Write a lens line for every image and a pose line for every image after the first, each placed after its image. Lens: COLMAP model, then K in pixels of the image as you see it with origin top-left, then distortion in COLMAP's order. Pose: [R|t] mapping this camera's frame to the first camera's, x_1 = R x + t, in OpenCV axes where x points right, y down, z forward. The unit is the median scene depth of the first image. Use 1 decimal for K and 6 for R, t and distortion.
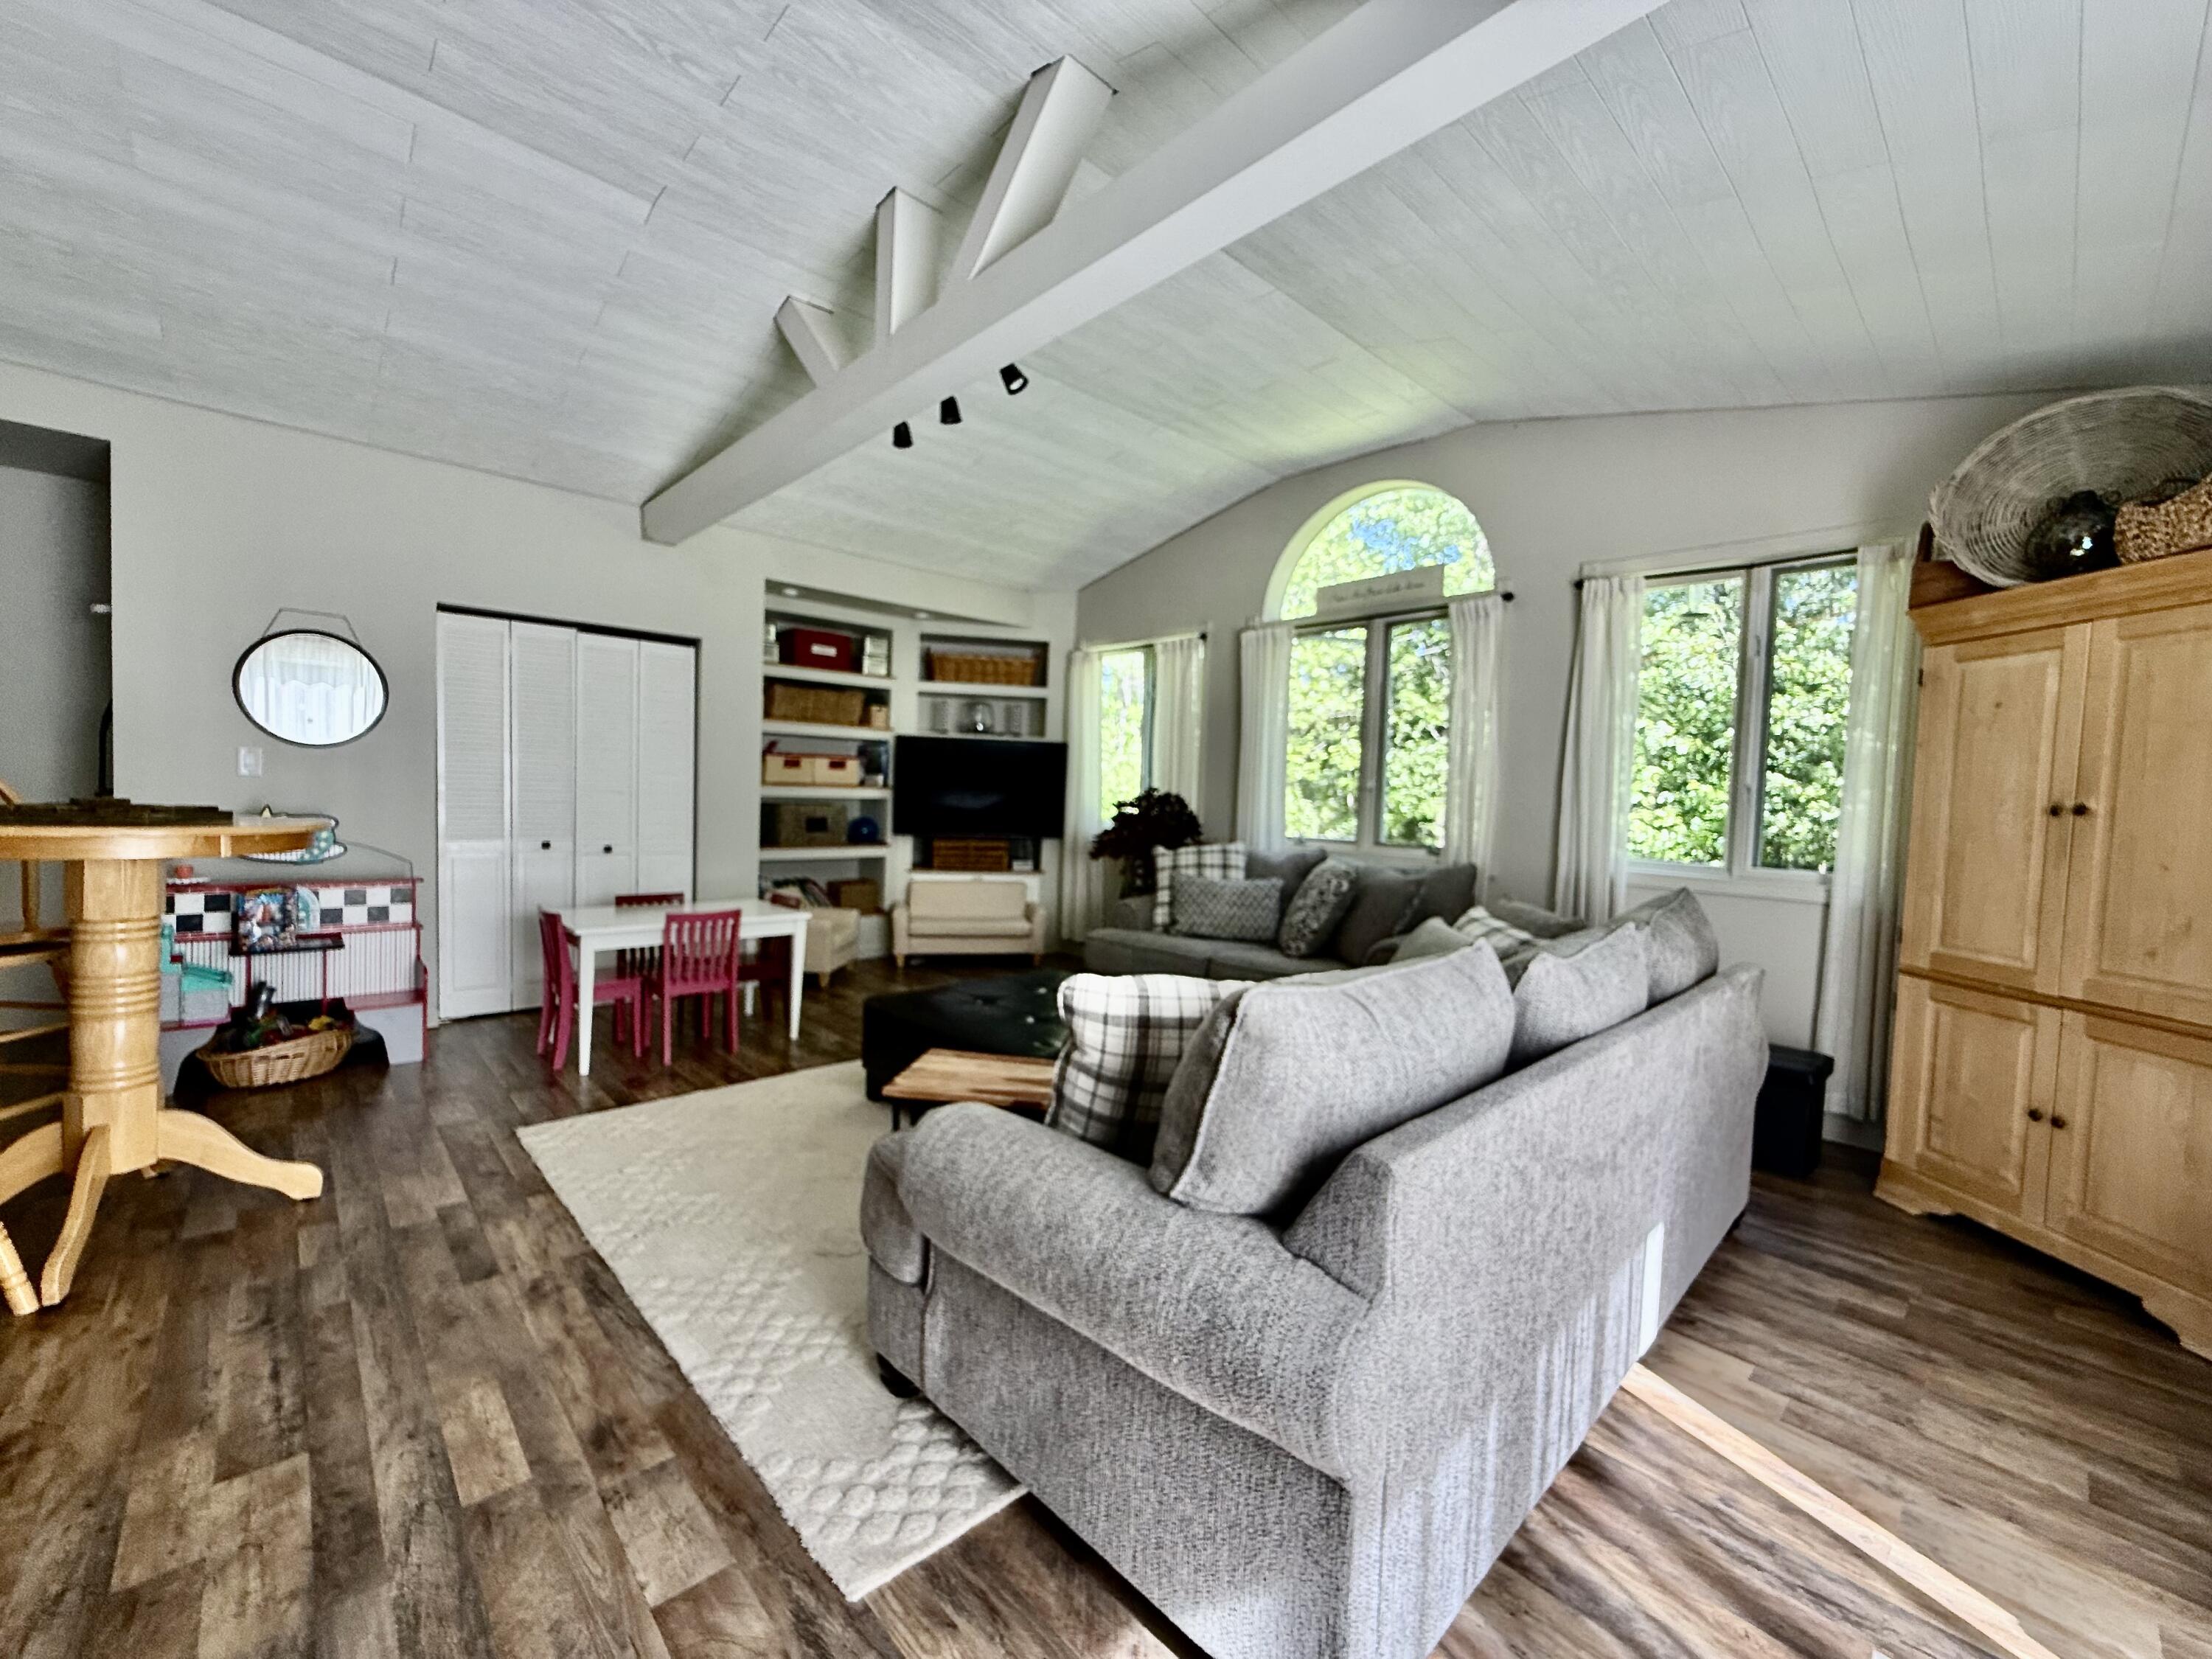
lens RADIAL K [[890.1, 0, 1106.4], [0, 890.1, 835.7], [0, 0, 1]] dist [0.002209, 0.000078]
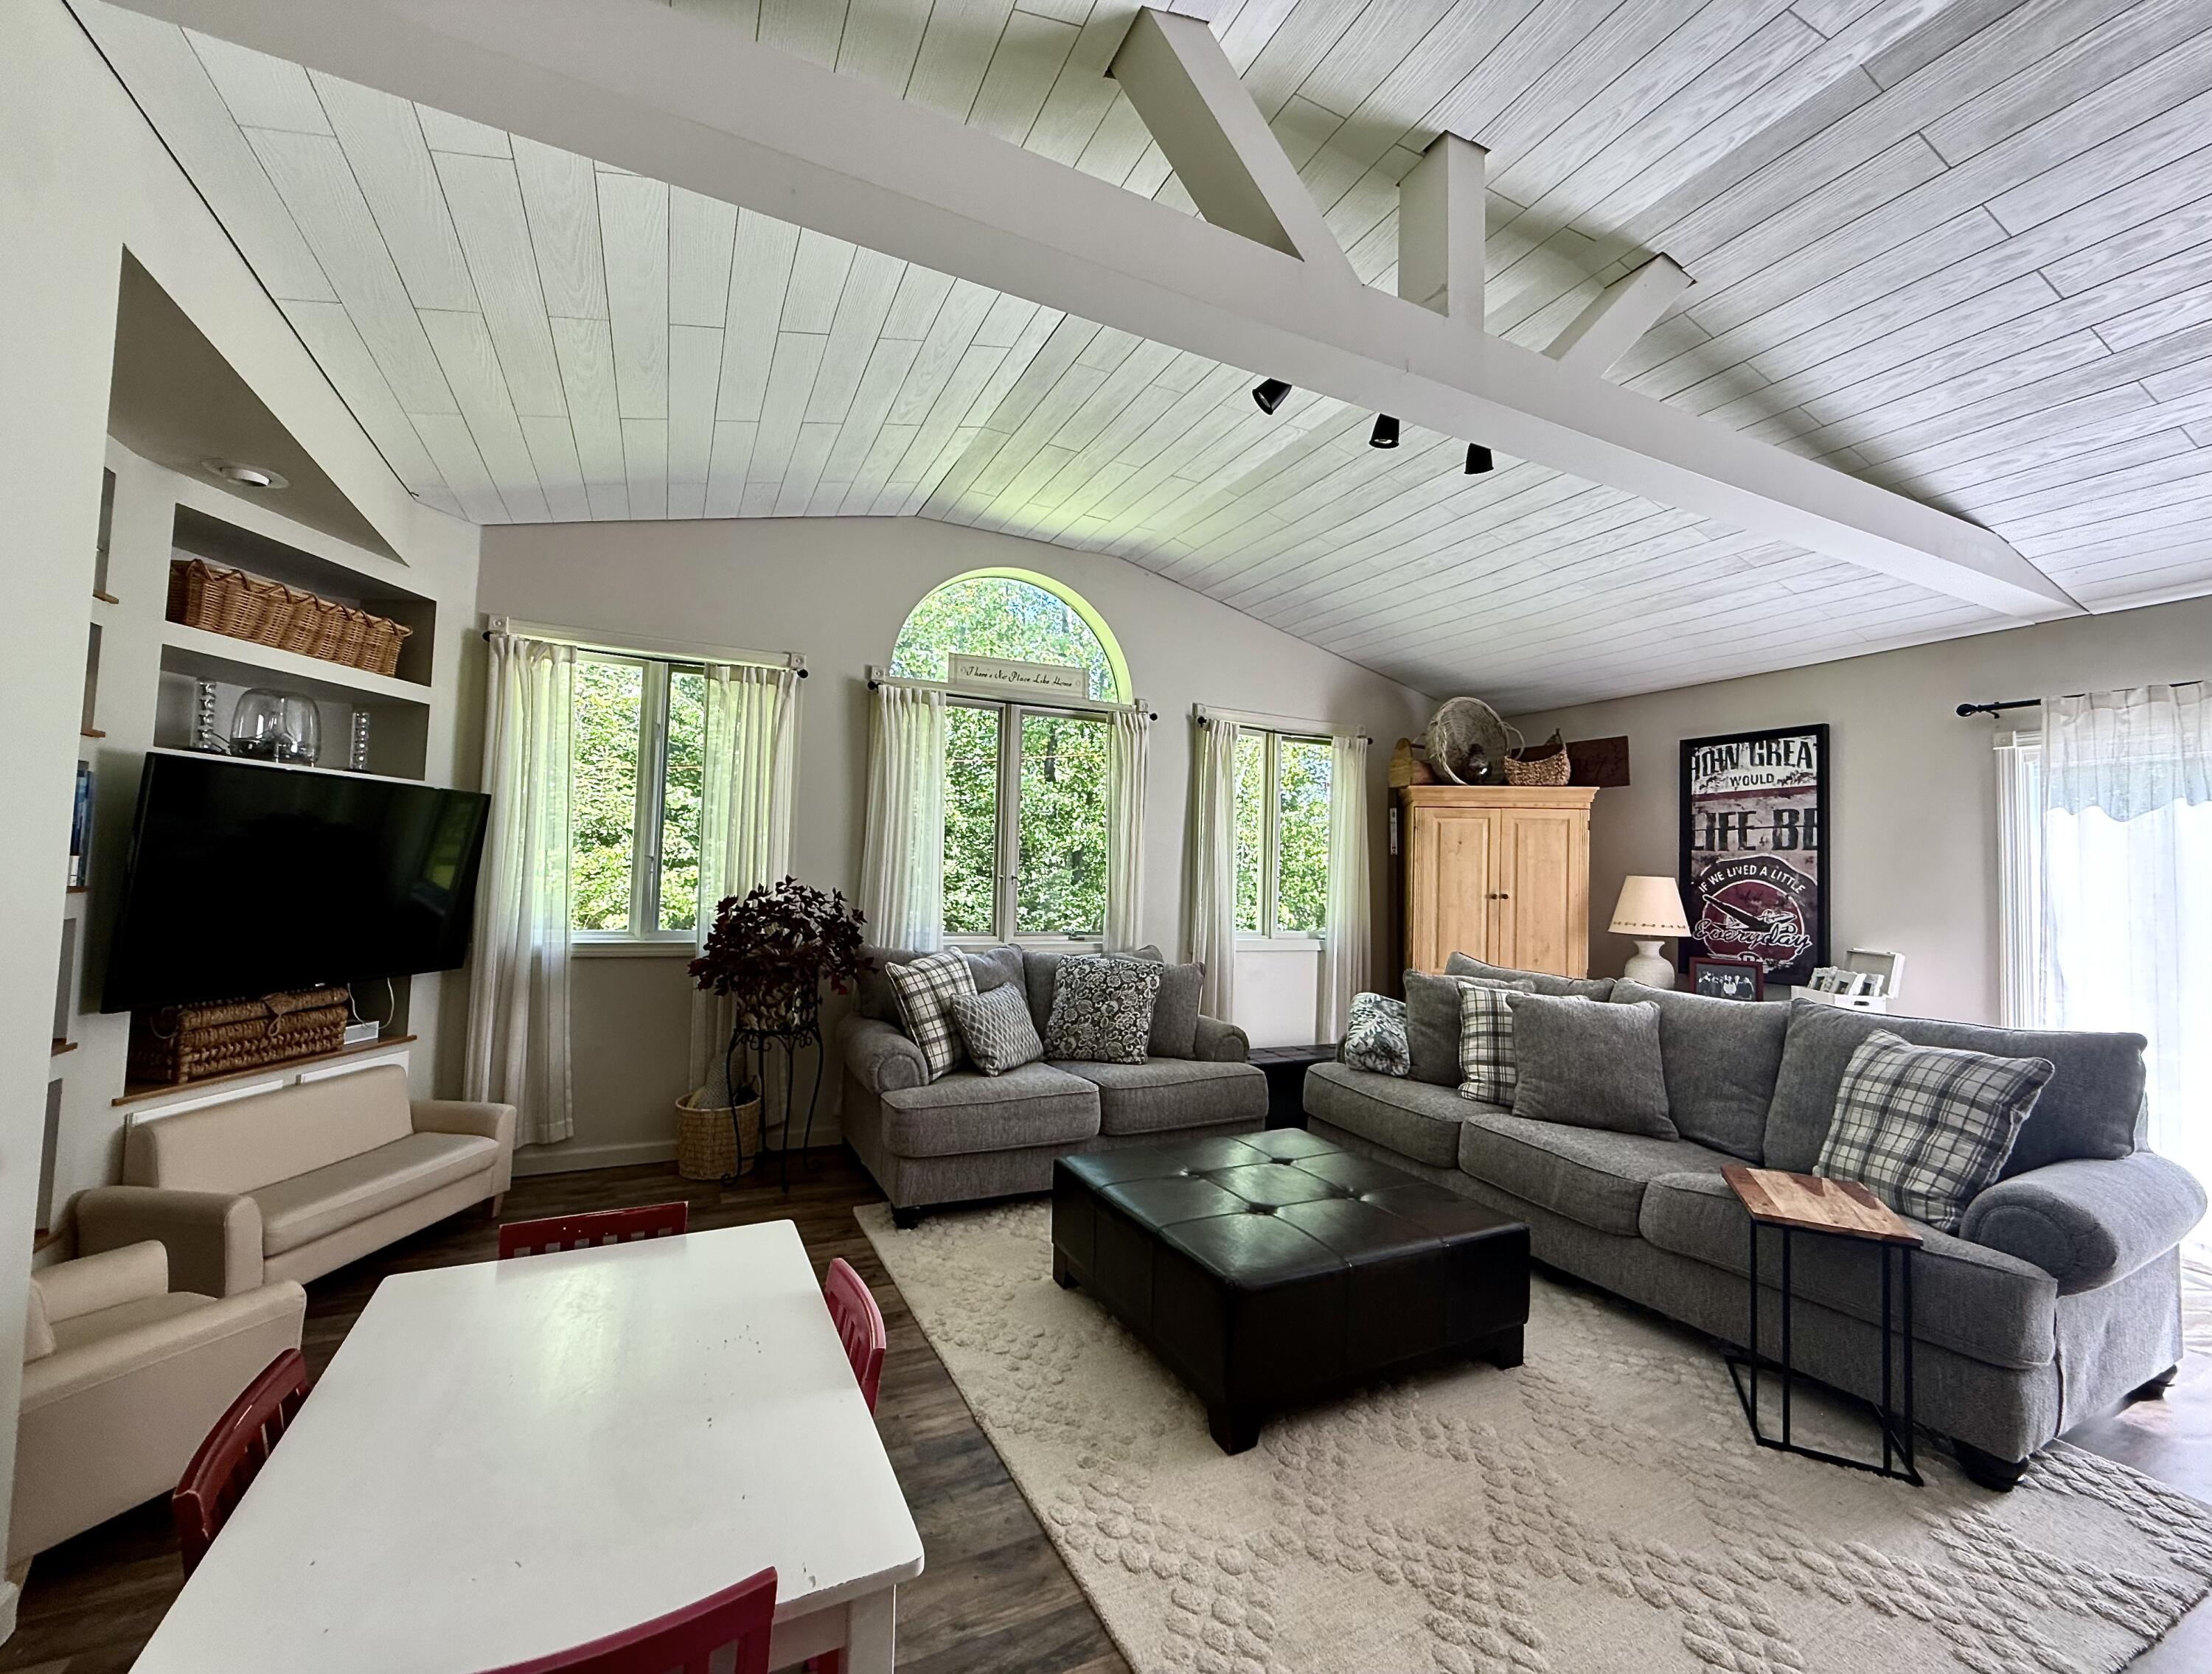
lens RADIAL K [[896.0, 0, 1101.7], [0, 896.0, 830.4], [0, 0, 1]] dist [0.000878, 0.000077]
pose [[0.302945, 0.024724, 0.952687, -0.586691], [0.028141, 0.998995, -0.034874, -0.065687], [-0.952592, 0.037375, 0.301945, 0.600435]]
